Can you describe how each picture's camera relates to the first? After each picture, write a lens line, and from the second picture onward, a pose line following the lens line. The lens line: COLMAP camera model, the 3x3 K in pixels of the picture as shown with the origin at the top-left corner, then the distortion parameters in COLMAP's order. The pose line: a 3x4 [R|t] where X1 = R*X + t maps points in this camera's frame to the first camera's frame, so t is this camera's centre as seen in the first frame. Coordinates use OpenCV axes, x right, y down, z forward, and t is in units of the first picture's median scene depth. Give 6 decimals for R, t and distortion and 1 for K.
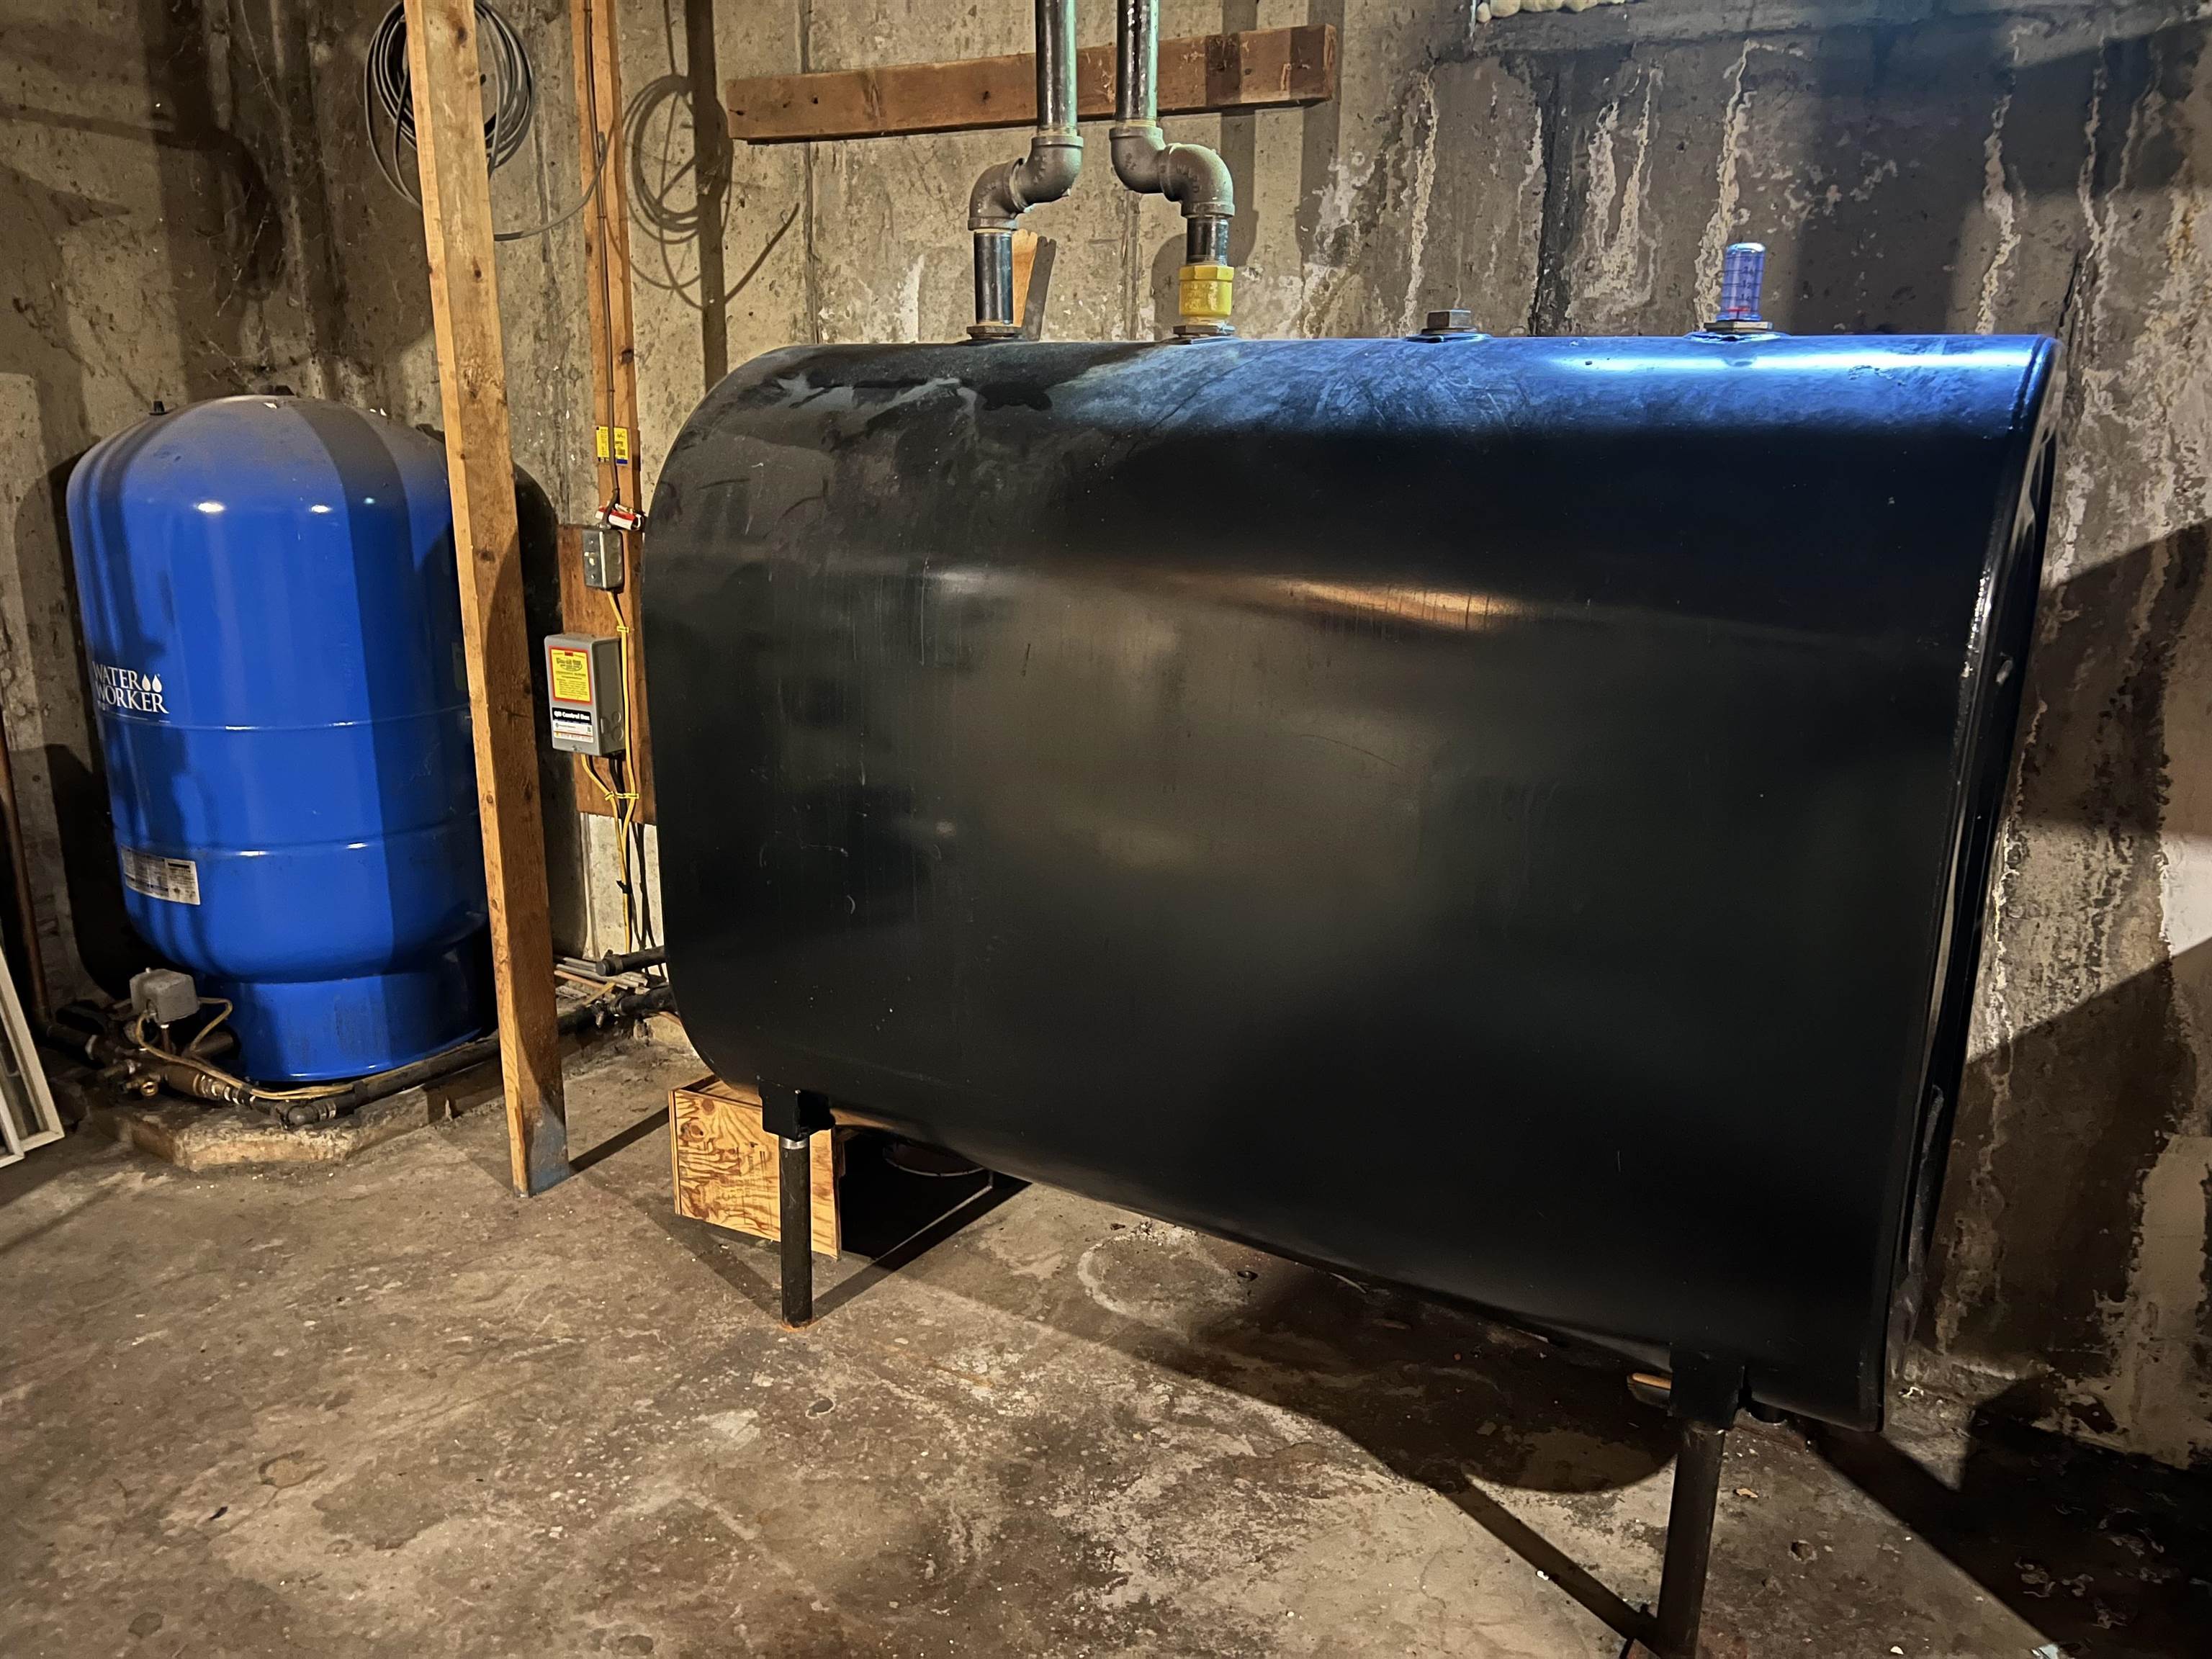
lens RADIAL K [[1662.7, 0, 1106.0], [0, 1662.7, 829.5], [0, 0, 1]] dist [0.056608, -0.061454]
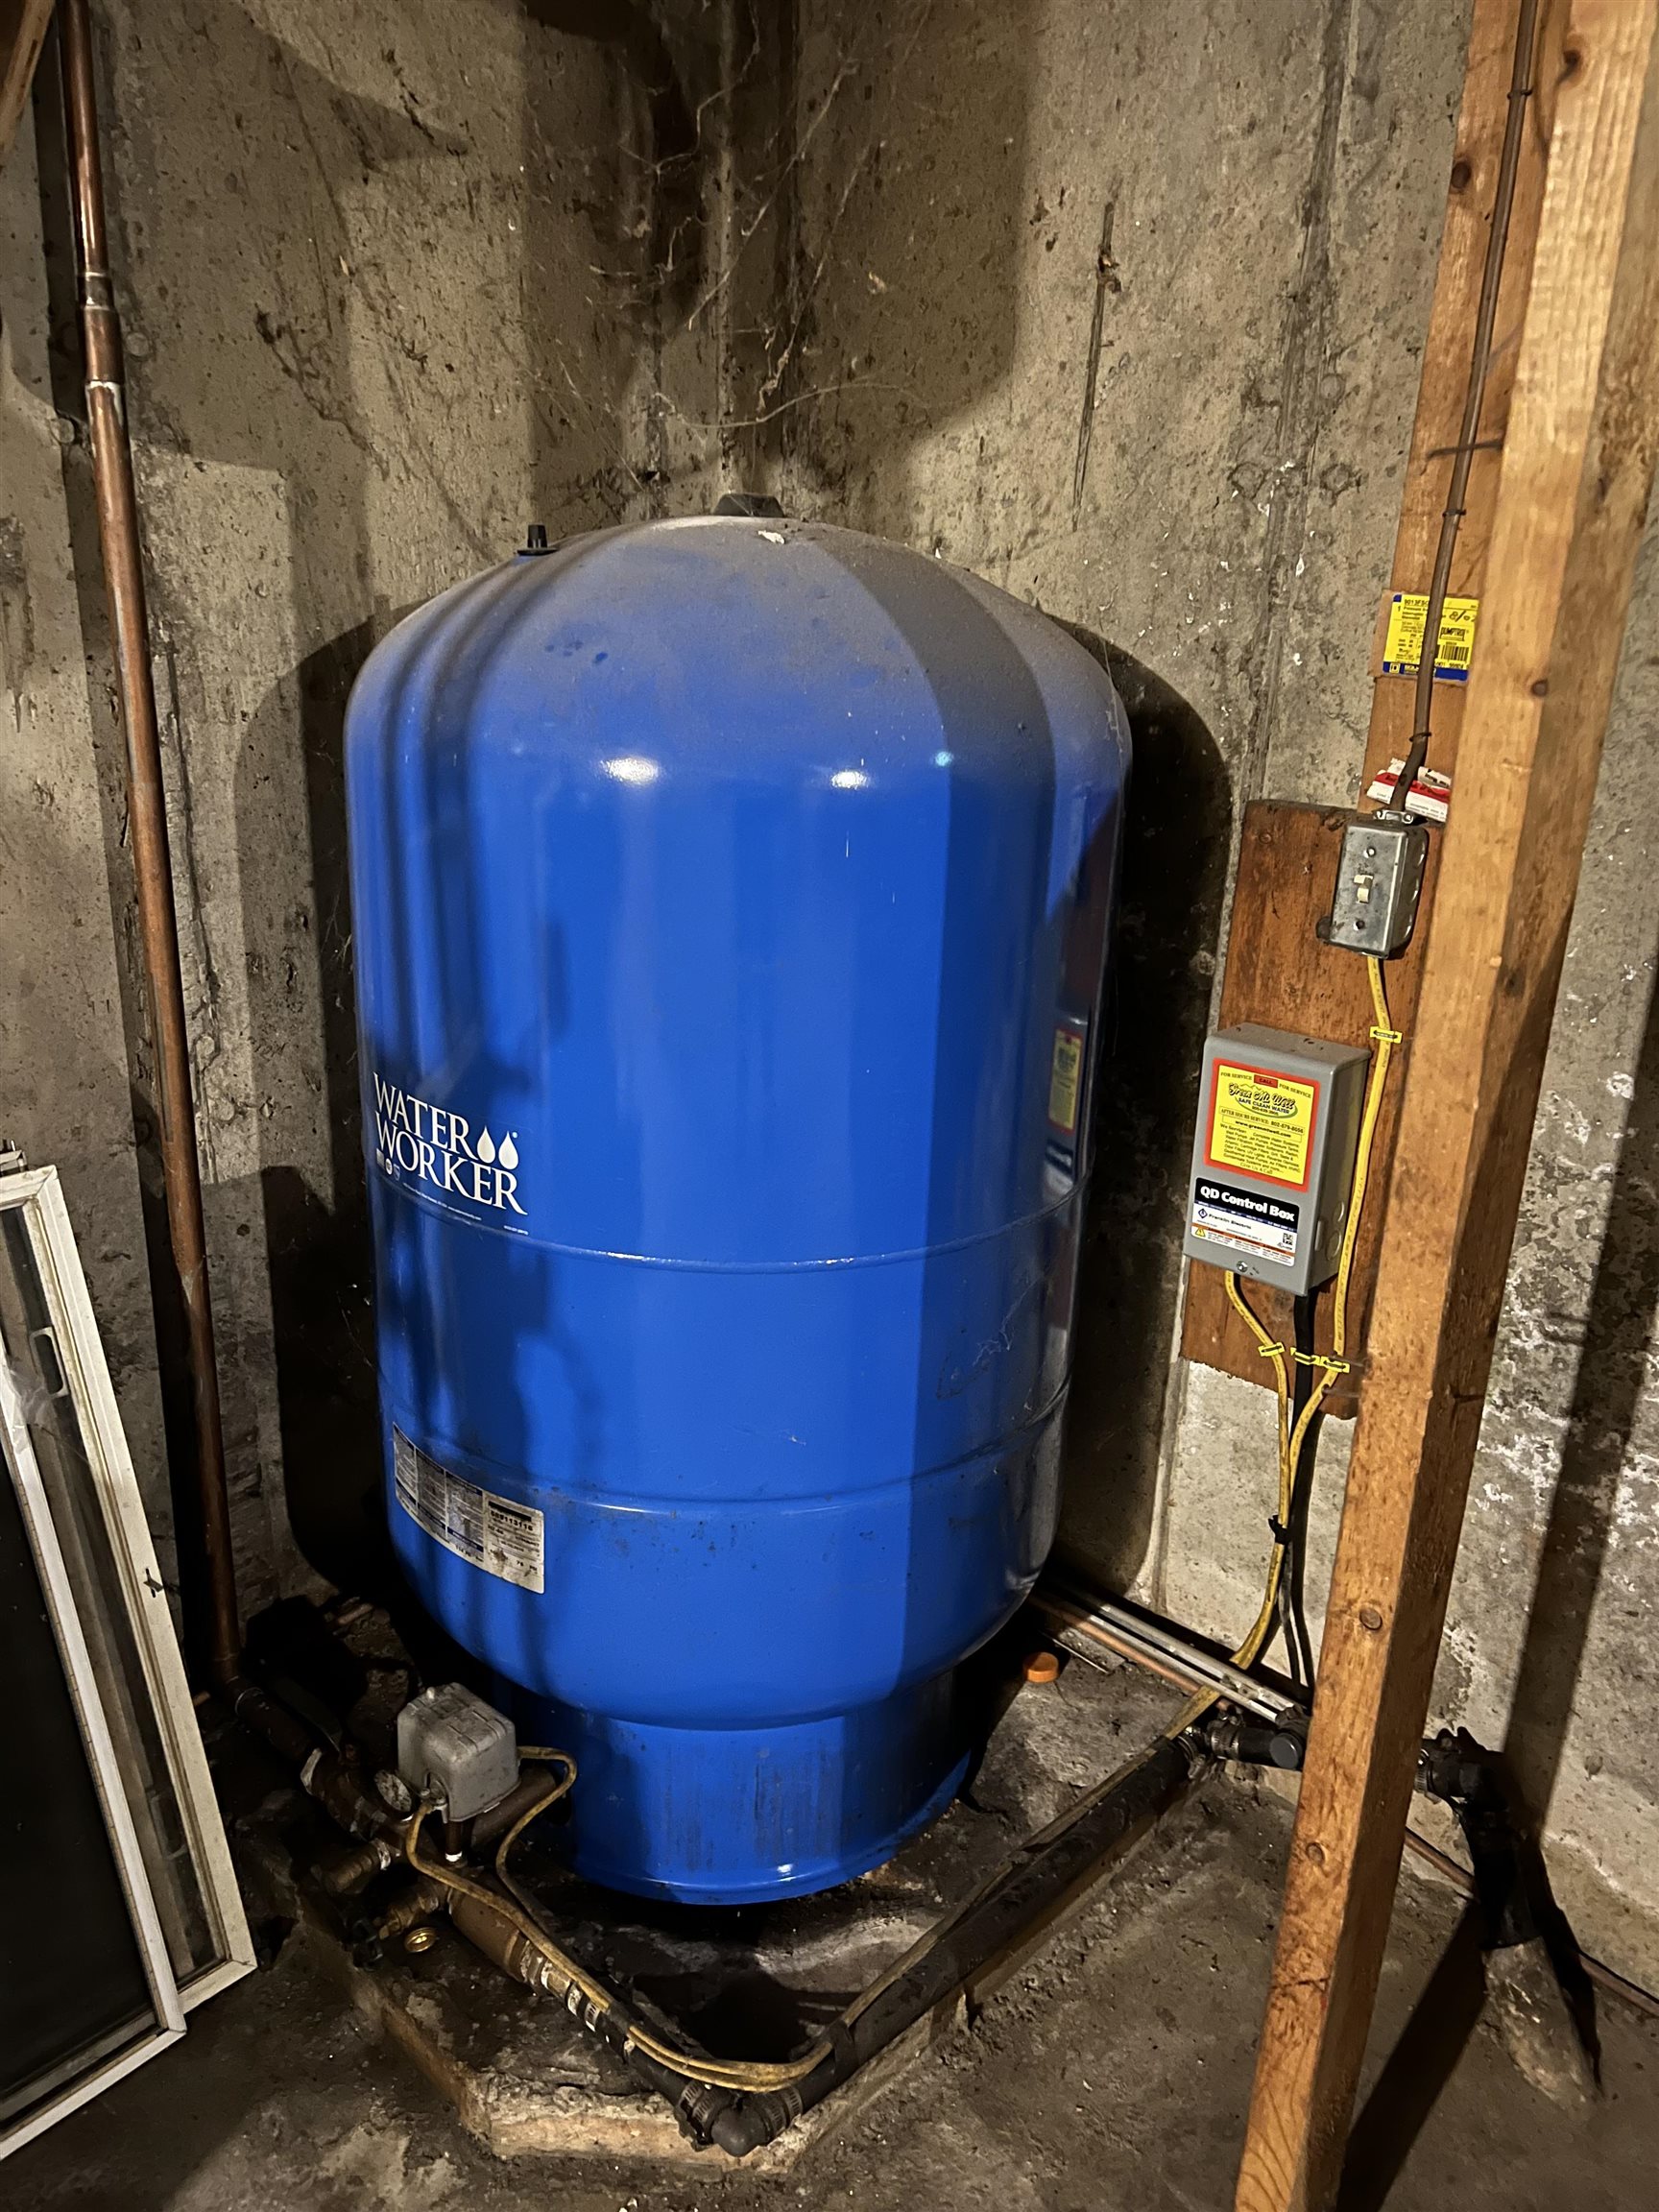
lens RADIAL K [[1662.7, 0, 797.2], [0, 1662.7, 1075.3], [0, 0, 1]] dist [0.056608, -0.061454]
pose [[0.973317, 0.083425, -0.213764, -0.353880], [-0.073757, 0.995876, 0.052825, -0.123258], [0.217290, -0.035649, 0.975456, 0.519787]]
